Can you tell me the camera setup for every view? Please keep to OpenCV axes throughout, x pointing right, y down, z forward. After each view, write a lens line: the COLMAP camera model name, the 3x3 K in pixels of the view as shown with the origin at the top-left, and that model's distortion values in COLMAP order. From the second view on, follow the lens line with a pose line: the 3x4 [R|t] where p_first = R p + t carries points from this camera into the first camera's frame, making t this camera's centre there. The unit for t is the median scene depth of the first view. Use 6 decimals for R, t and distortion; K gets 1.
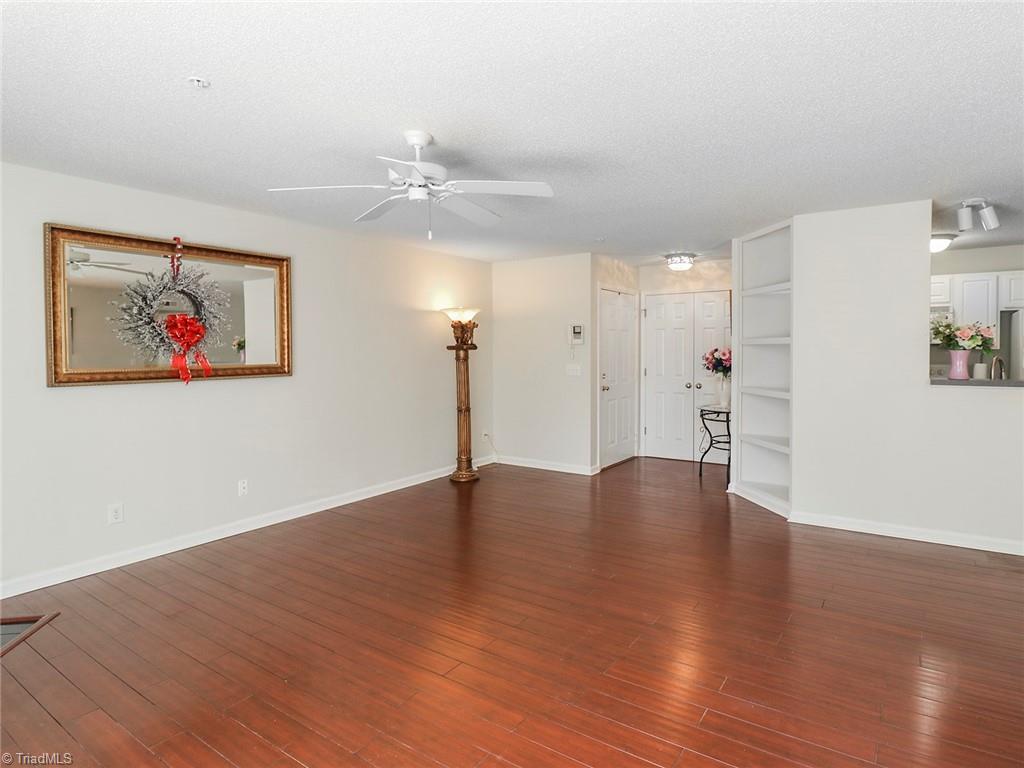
lens RADIAL K [[562.3, 0, 522.1], [0, 562.3, 357.7], [0, 0, 1]] dist [-0.007355, -0.001313]
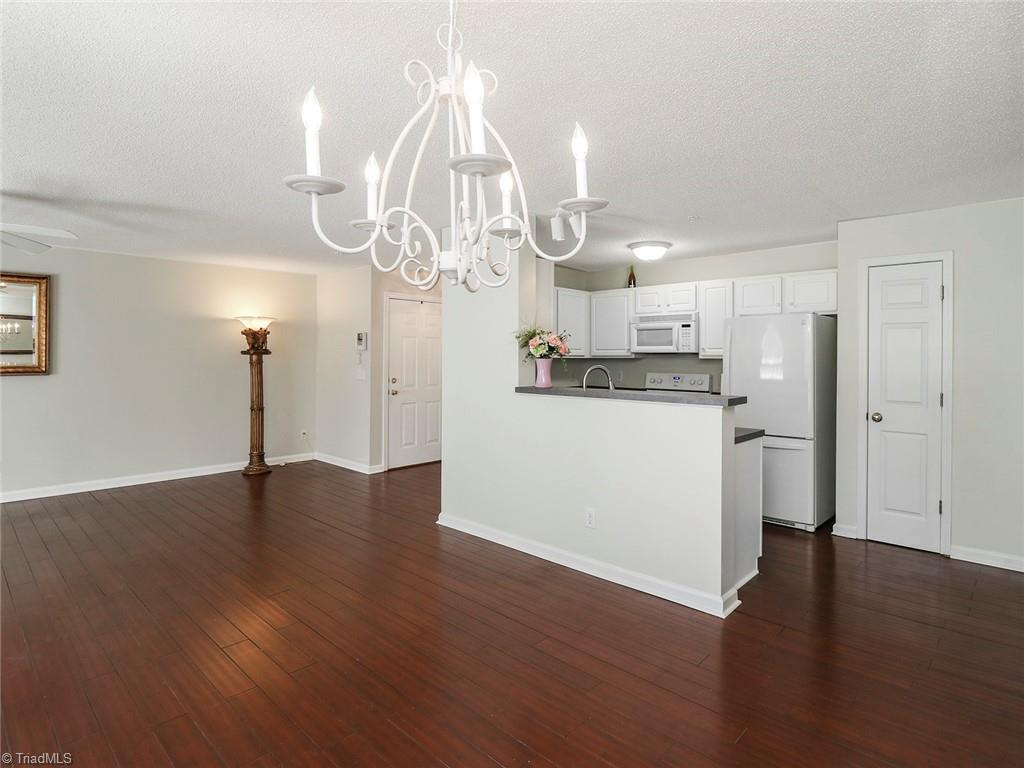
lens RADIAL K [[562.3, 0, 522.1], [0, 562.3, 357.7], [0, 0, 1]] dist [-0.007355, -0.001313]
pose [[0.987419, 0.009921, -0.157815, 0.580559], [-0.011751, 0.999874, -0.010665, -0.002312], [0.157689, 0.012386, 0.987411, -0.004073]]
